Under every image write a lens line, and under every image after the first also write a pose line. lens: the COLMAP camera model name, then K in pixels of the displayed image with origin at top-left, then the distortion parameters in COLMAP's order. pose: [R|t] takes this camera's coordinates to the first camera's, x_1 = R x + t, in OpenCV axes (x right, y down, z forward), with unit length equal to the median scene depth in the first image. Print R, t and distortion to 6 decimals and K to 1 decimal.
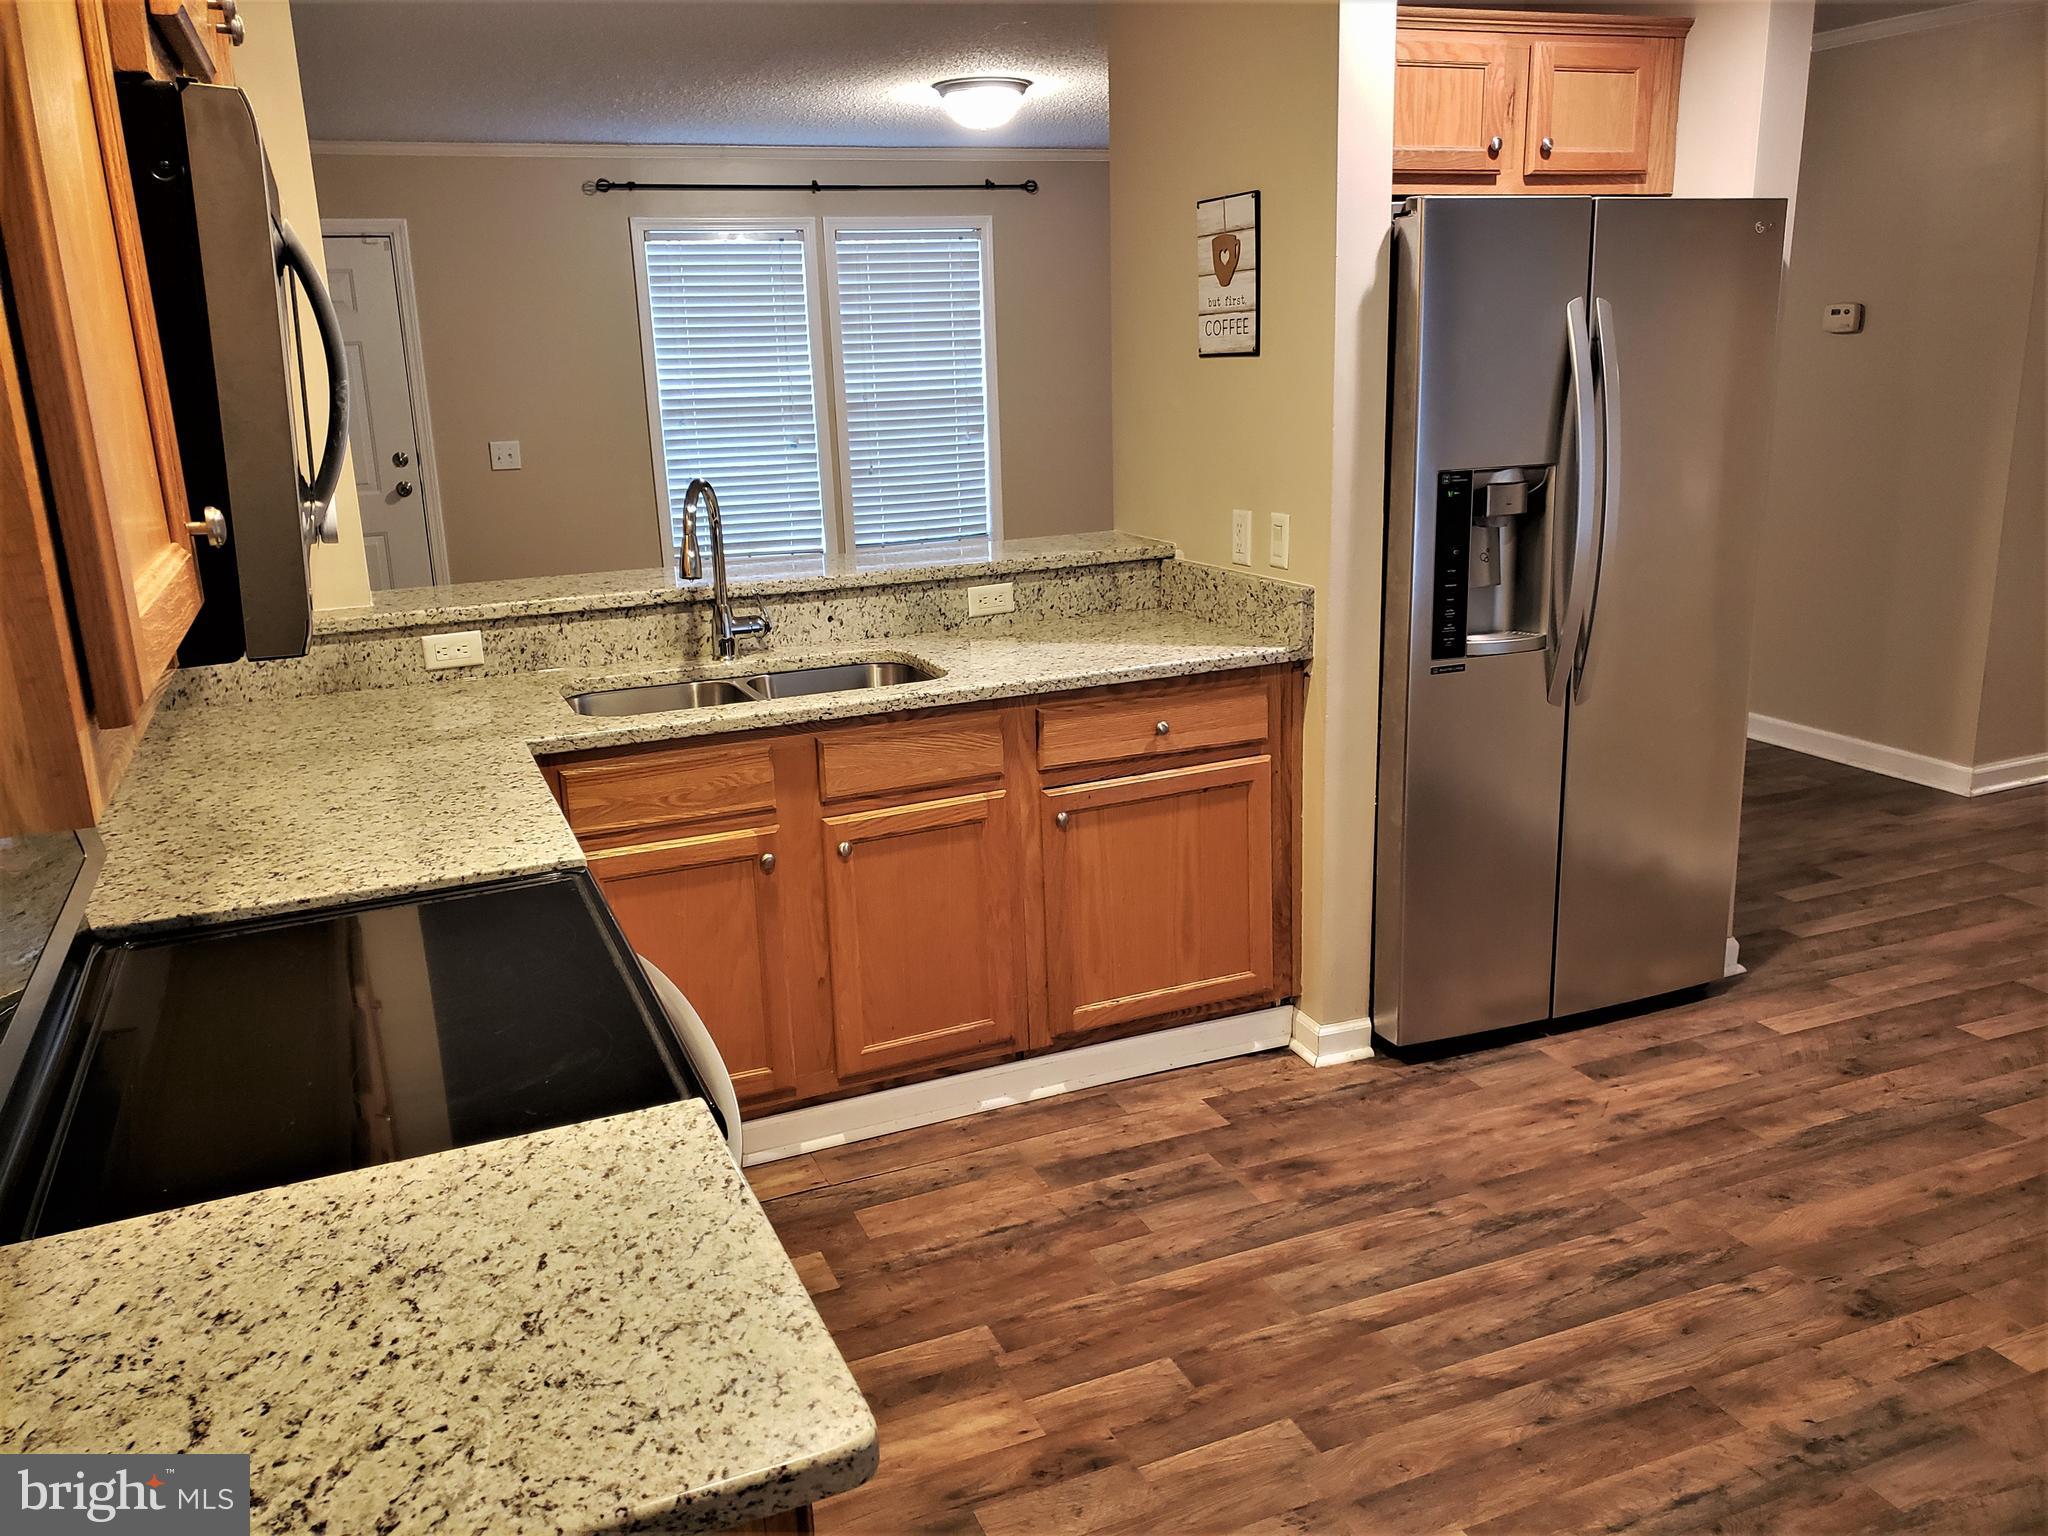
lens RADIAL K [[1574.7, 0, 1007.3], [0, 1574.7, 763.0], [0, 0, 1]] dist [0.175923, -0.470622]
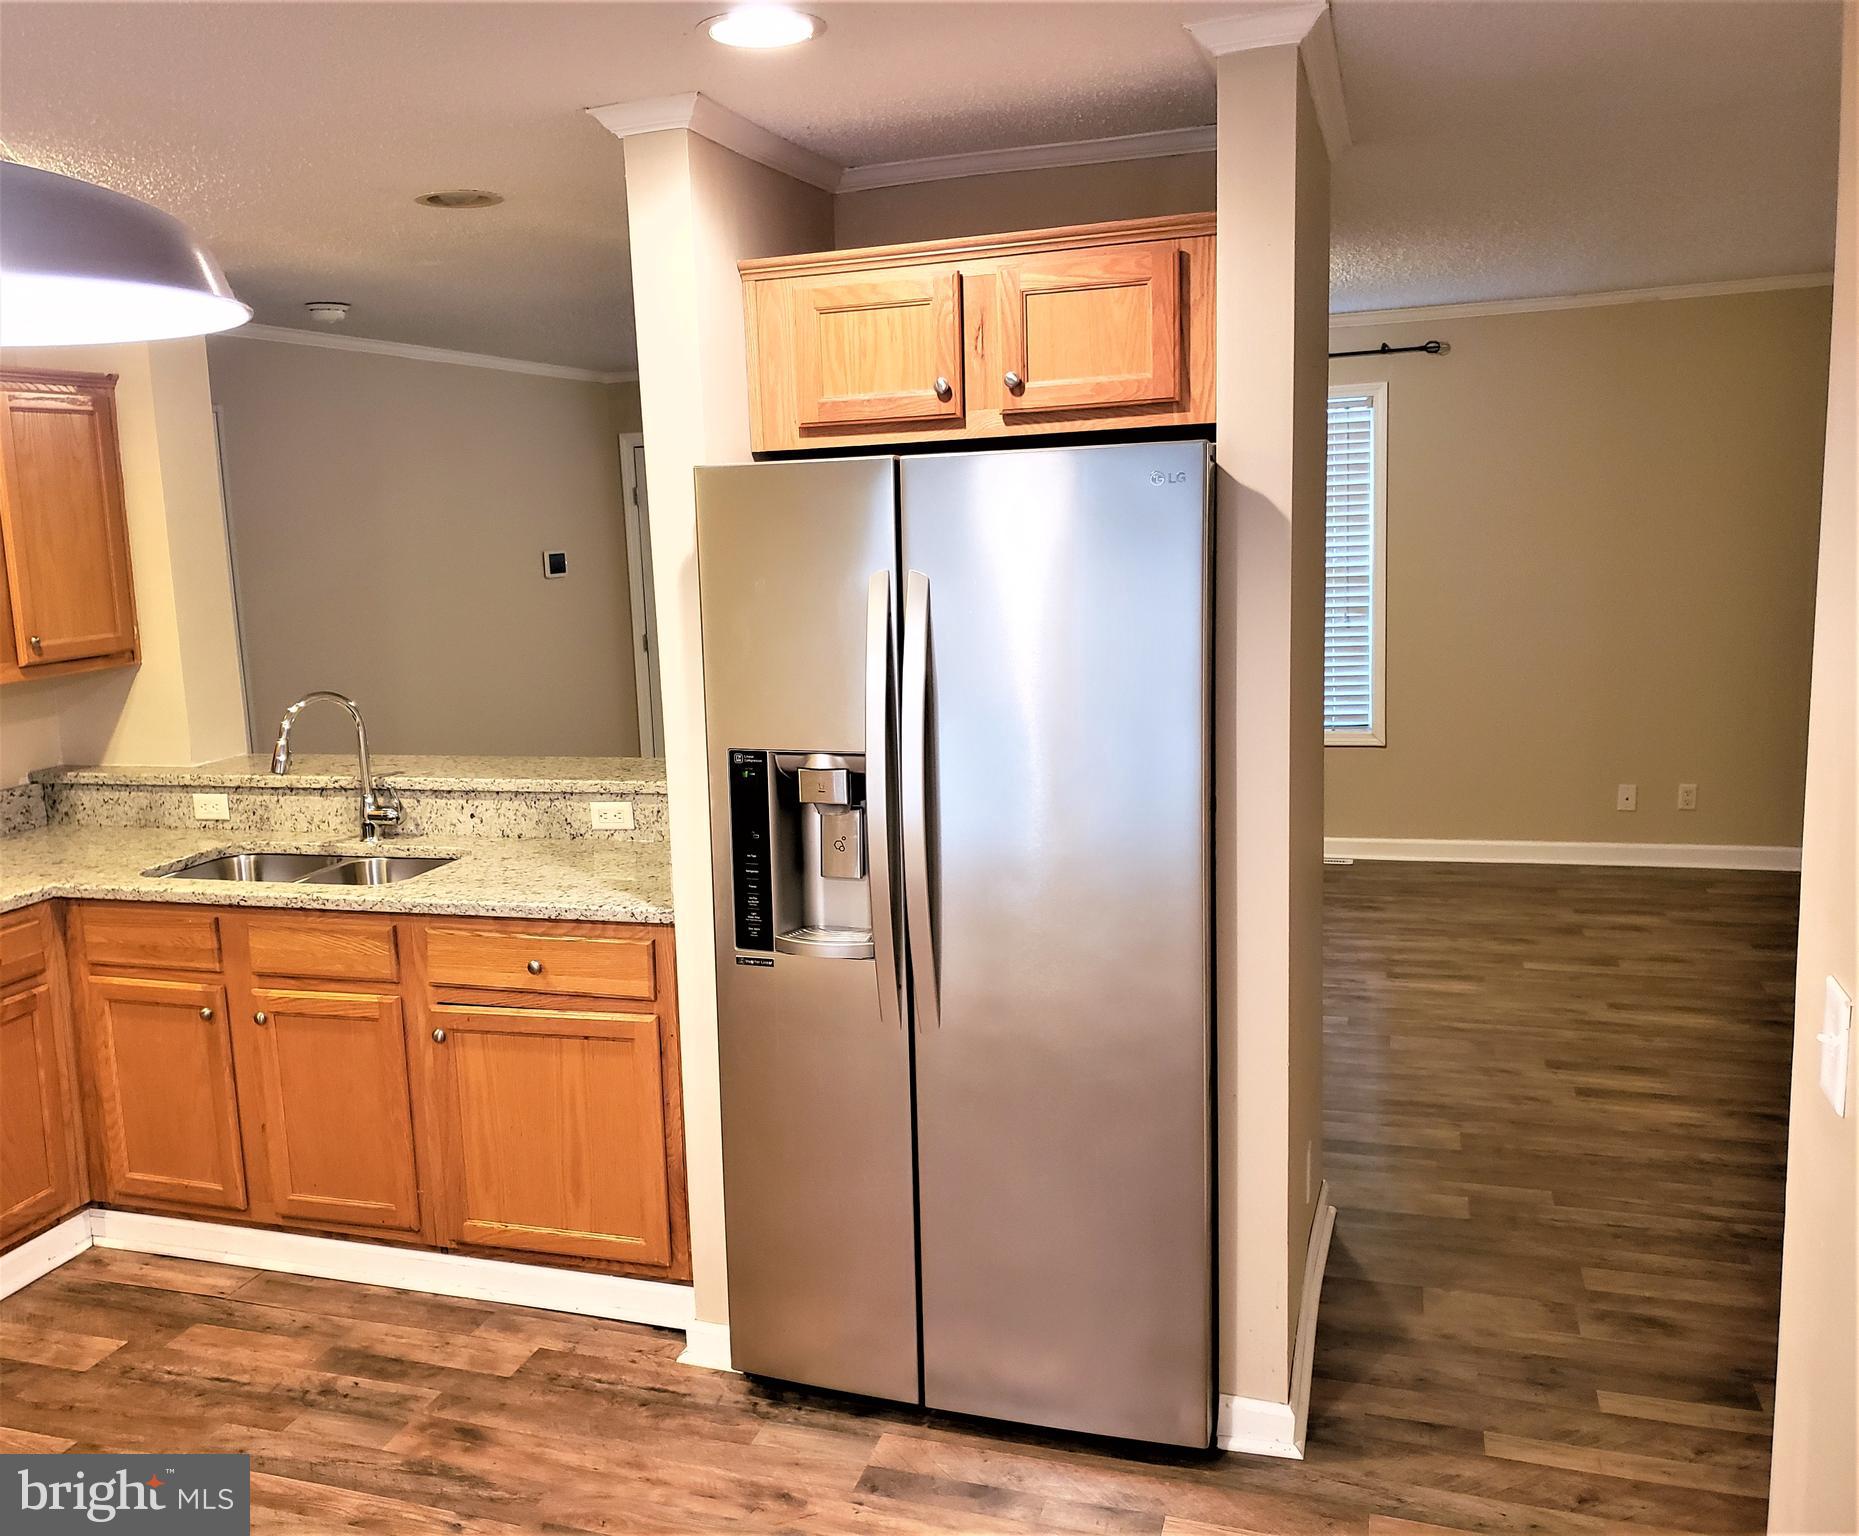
lens RADIAL K [[1605.5, 0, 839.9], [0, 1605.5, 745.4], [0, 0, 1]] dist [-0.010087, 0.017348]
pose [[0.744510, 0.099702, -0.660124, 0.875897], [-0.153525, 0.987855, -0.023949, -0.162269], [0.649719, 0.119176, 0.750775, 0.324105]]
